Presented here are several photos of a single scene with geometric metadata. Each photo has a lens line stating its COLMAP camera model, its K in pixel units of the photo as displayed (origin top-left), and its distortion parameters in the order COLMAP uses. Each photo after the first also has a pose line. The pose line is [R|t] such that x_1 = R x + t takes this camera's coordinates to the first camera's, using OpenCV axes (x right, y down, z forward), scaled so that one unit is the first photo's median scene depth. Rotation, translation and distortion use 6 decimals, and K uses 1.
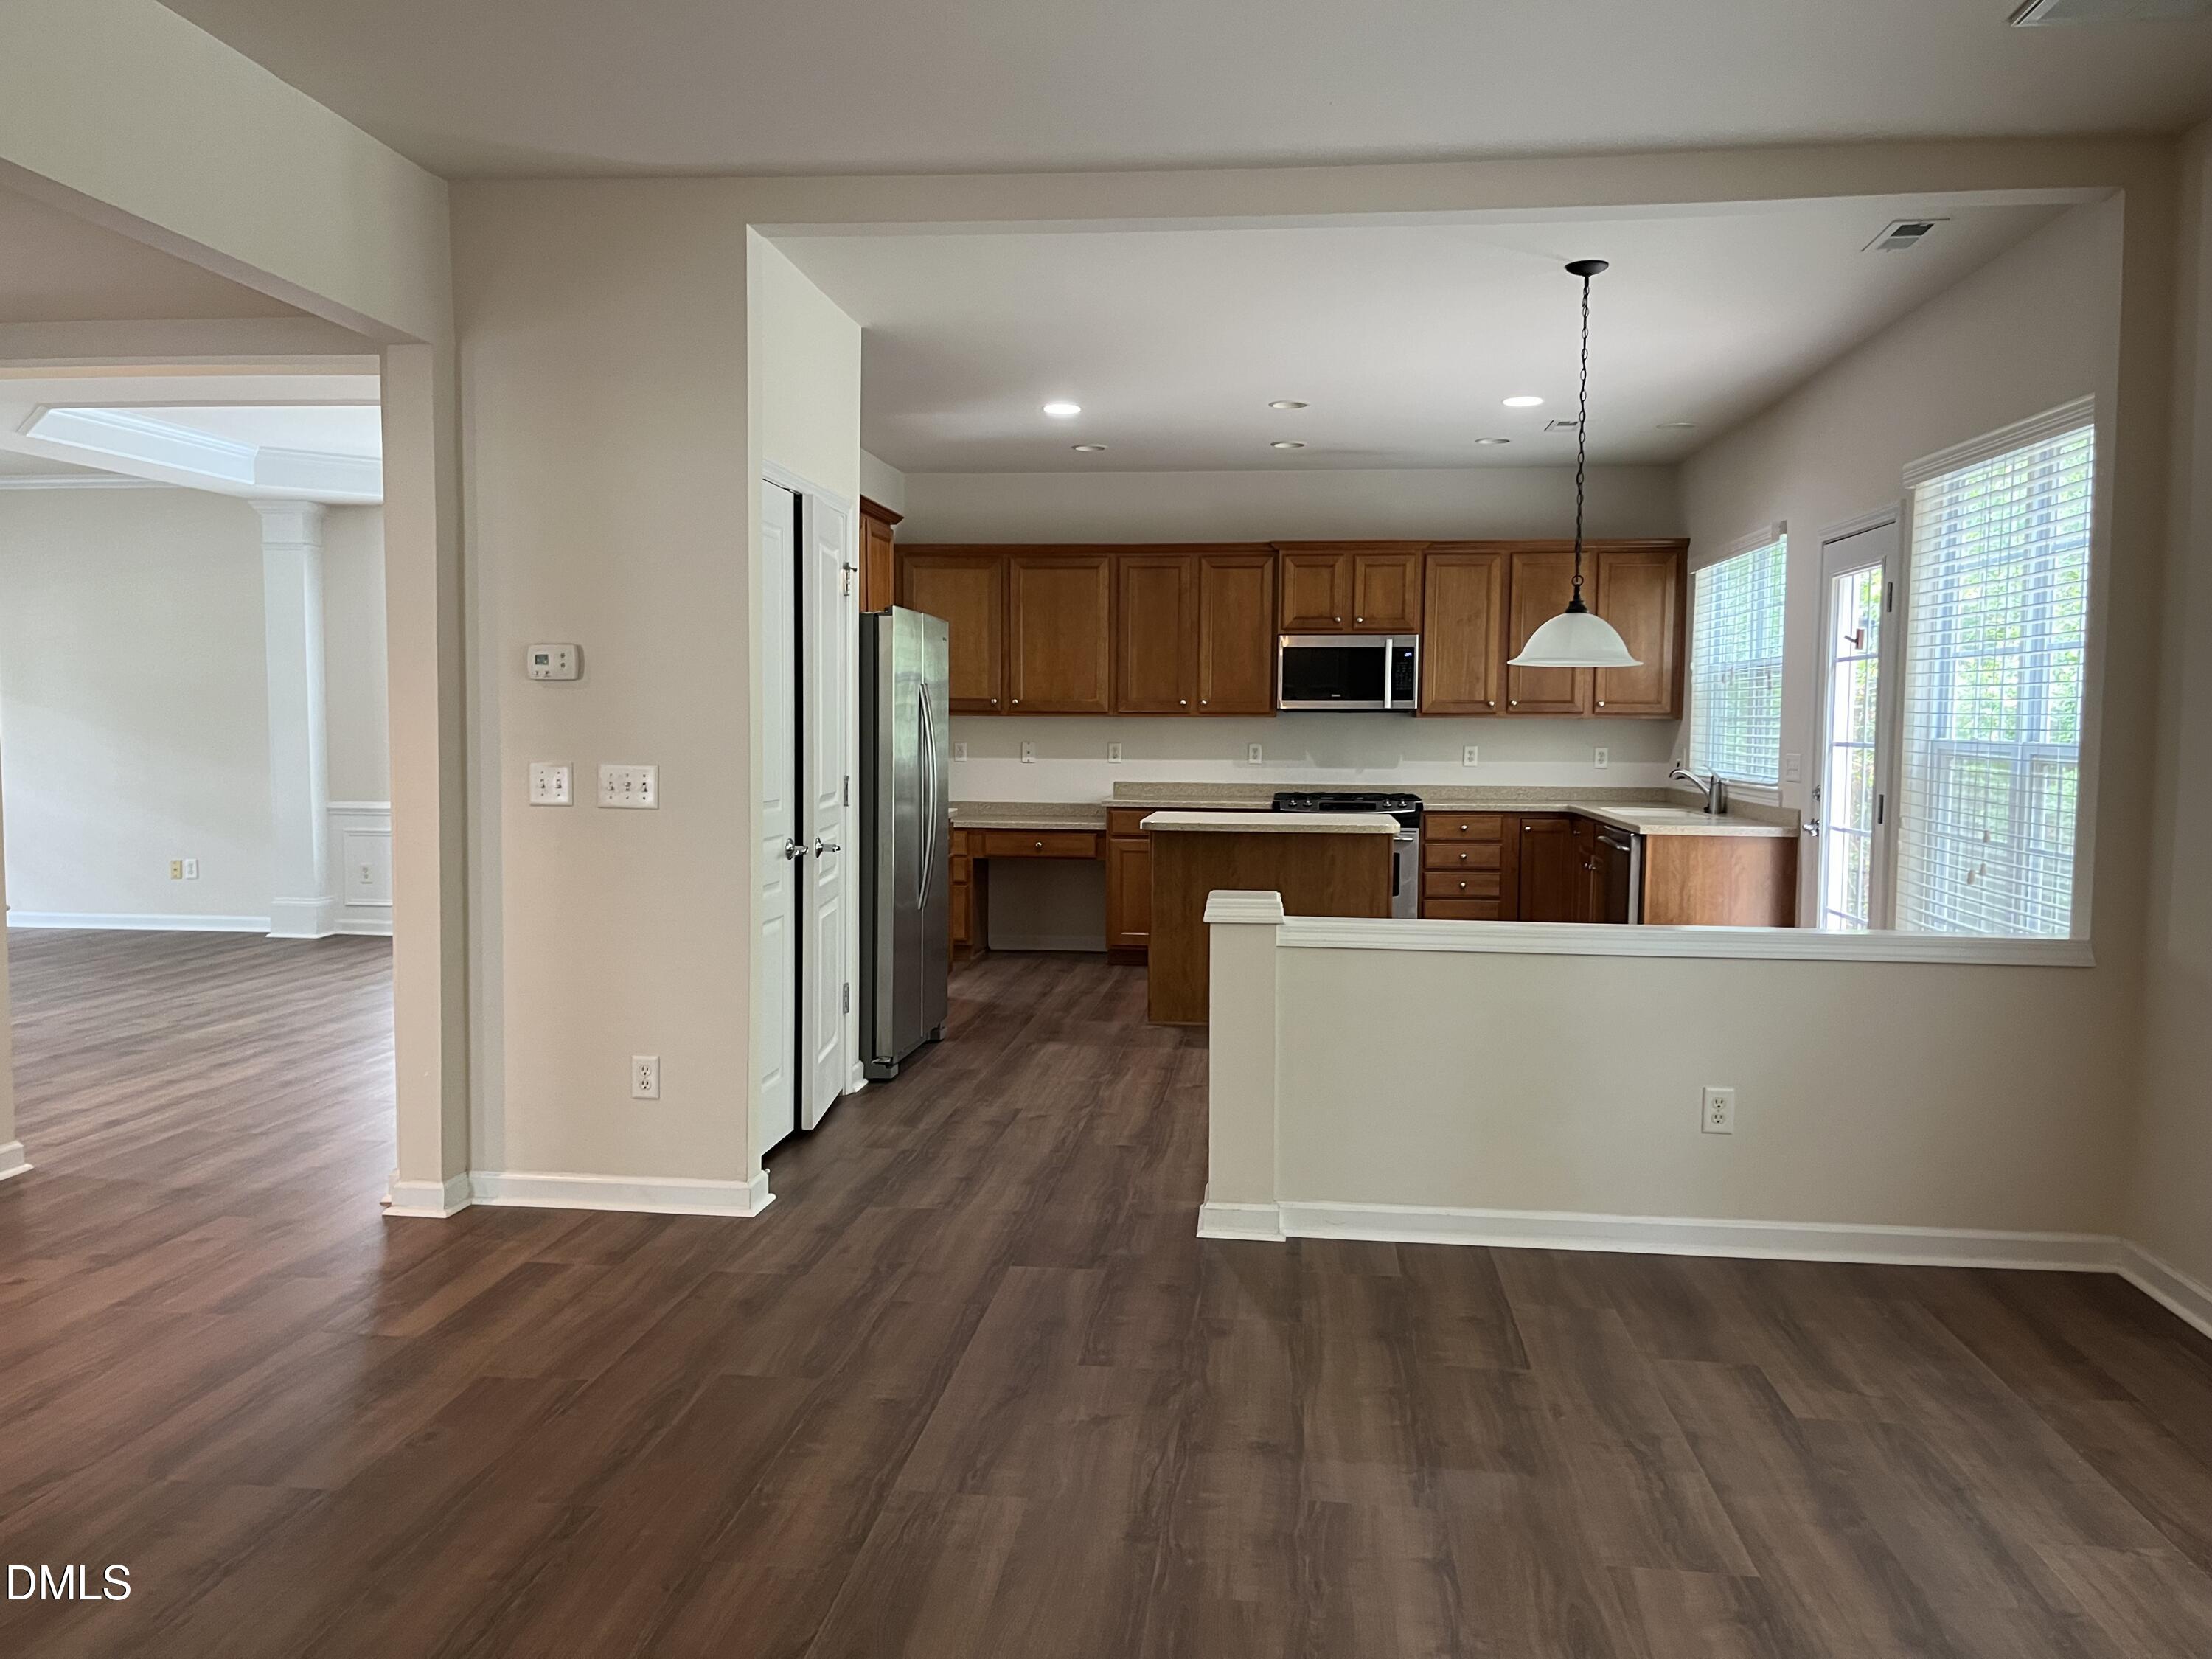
lens RADIAL K [[1695.8, 0, 1115.9], [0, 1695.8, 839.9], [0, 0, 1]] dist [0.060424, -0.082764]
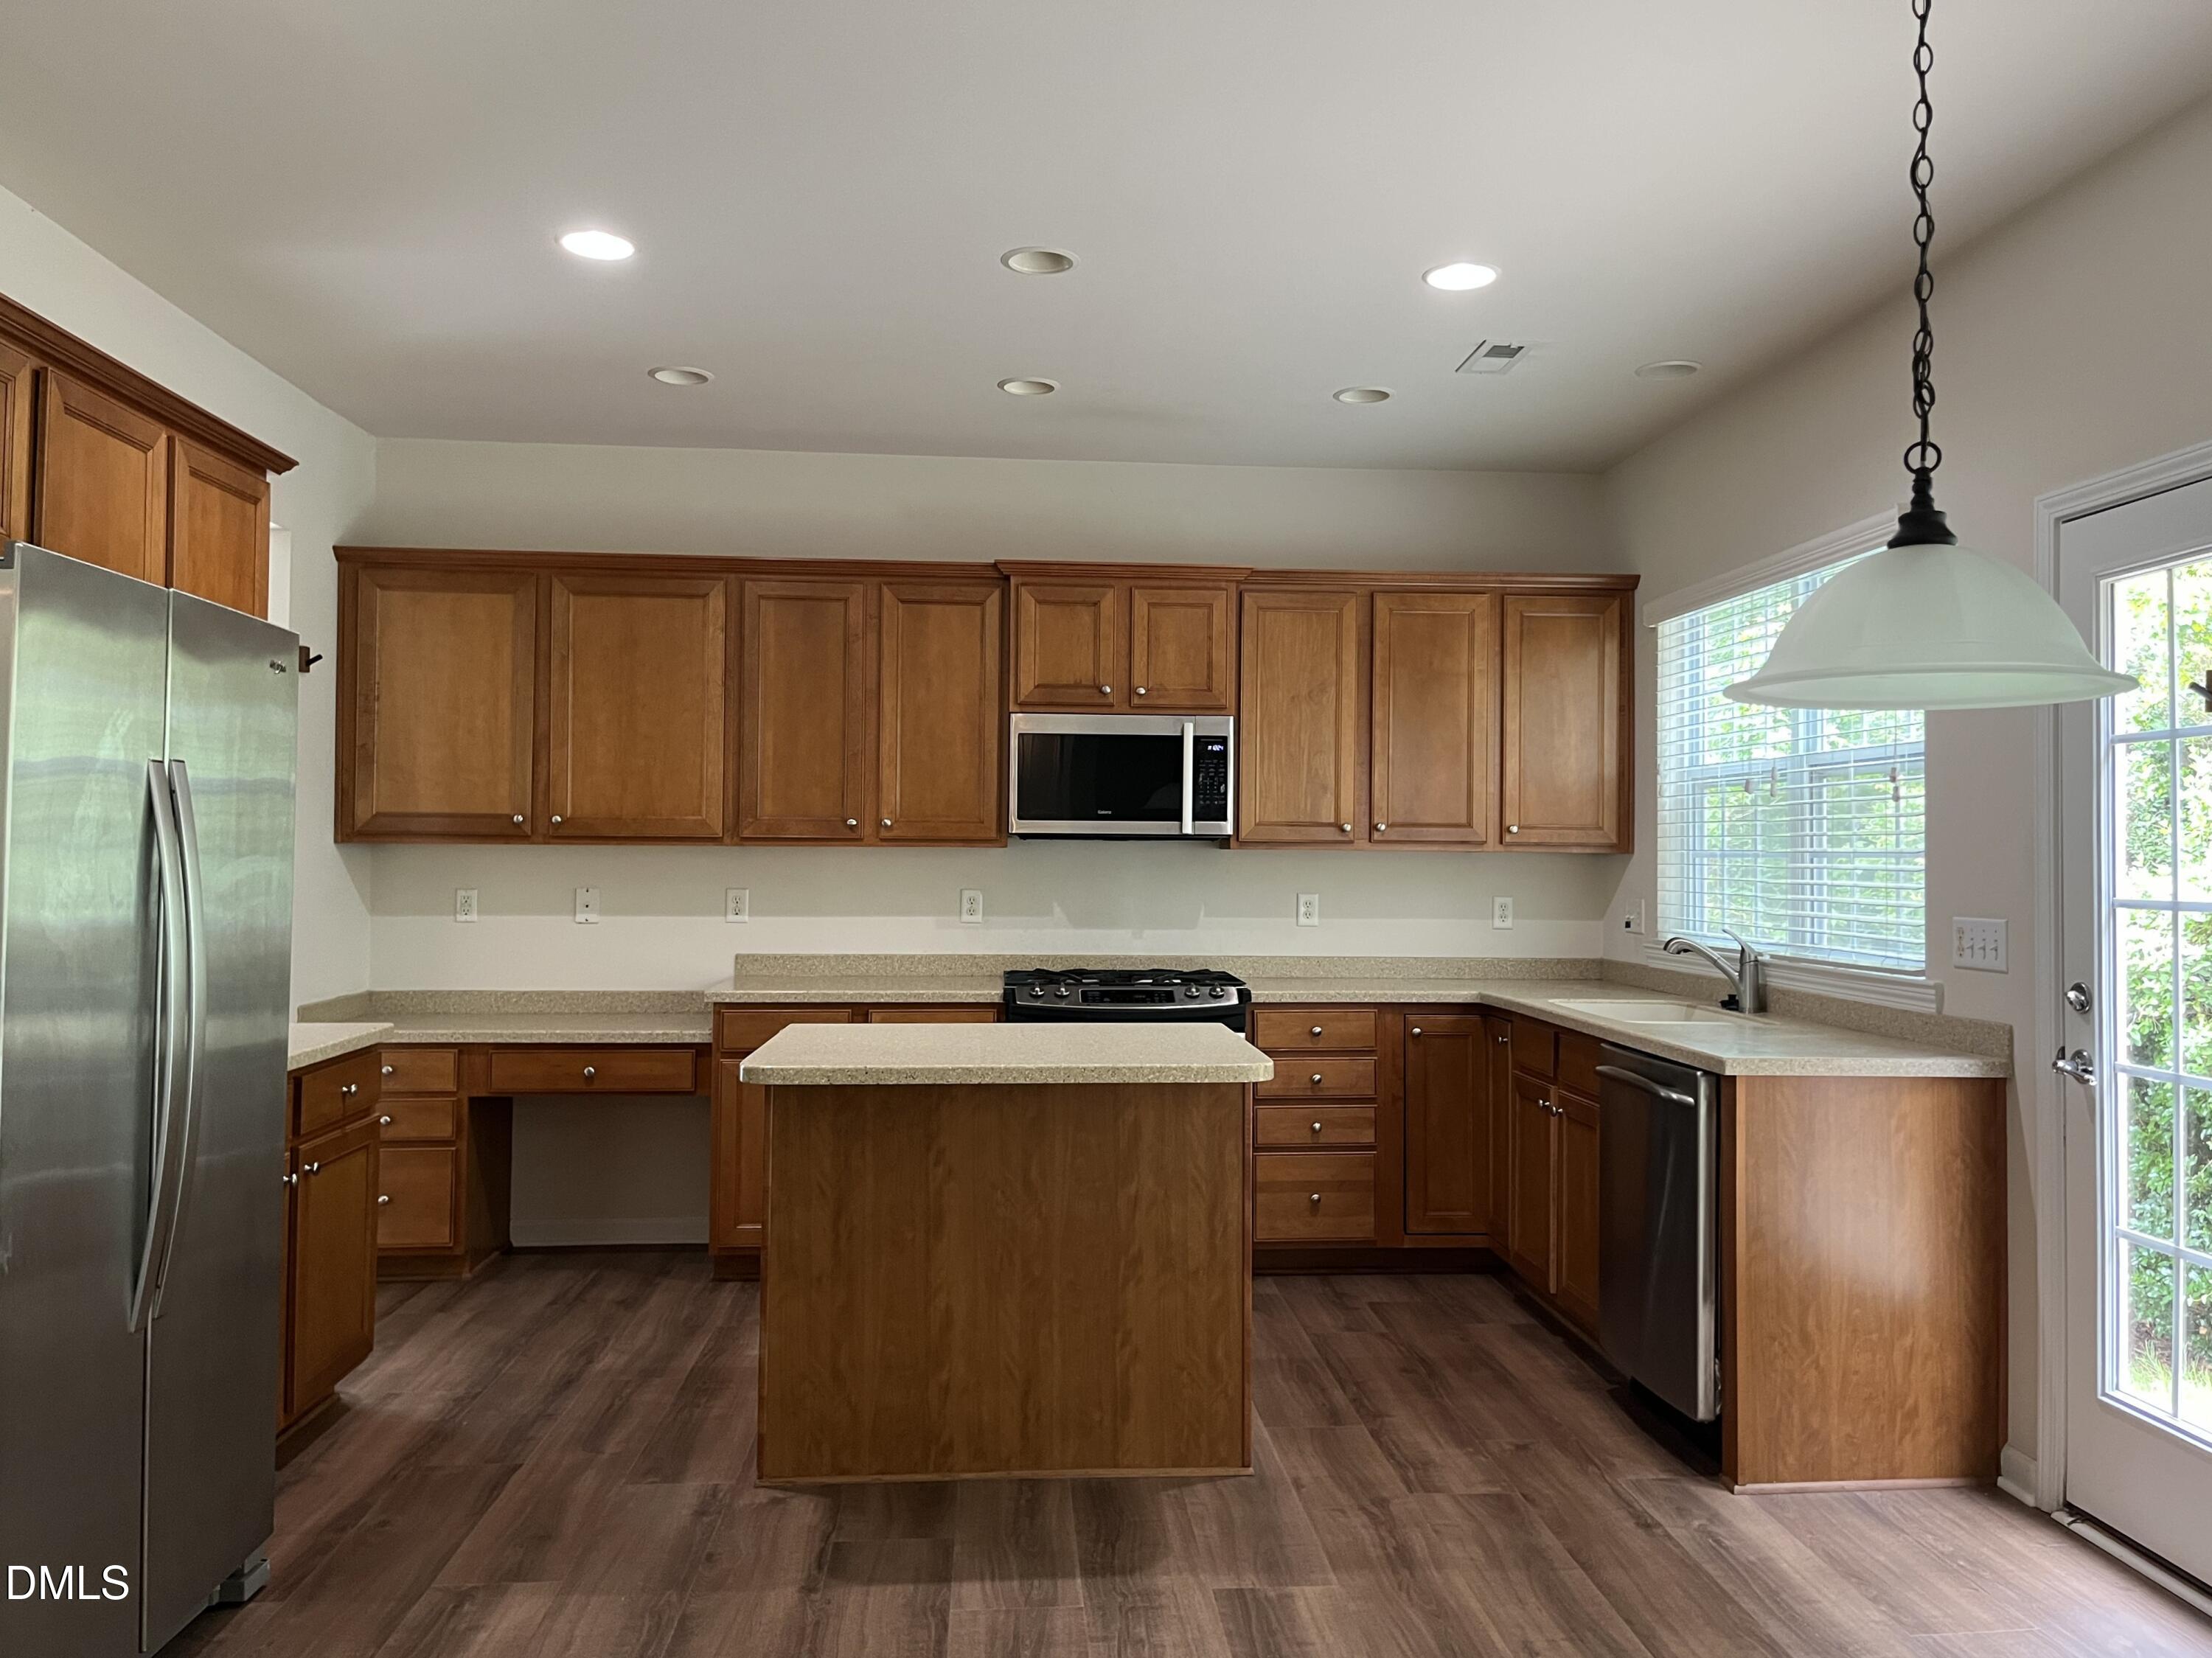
lens RADIAL K [[1695.6, 0, 1115.9], [0, 1695.6, 839.4], [0, 0, 1]] dist [0.060424, -0.082764]
pose [[0.984655, 0.003887, 0.174468, 0.027214], [0.009781, 0.996951, -0.077416, -0.028045], [-0.174237, 0.077934, 0.981615, 0.400820]]
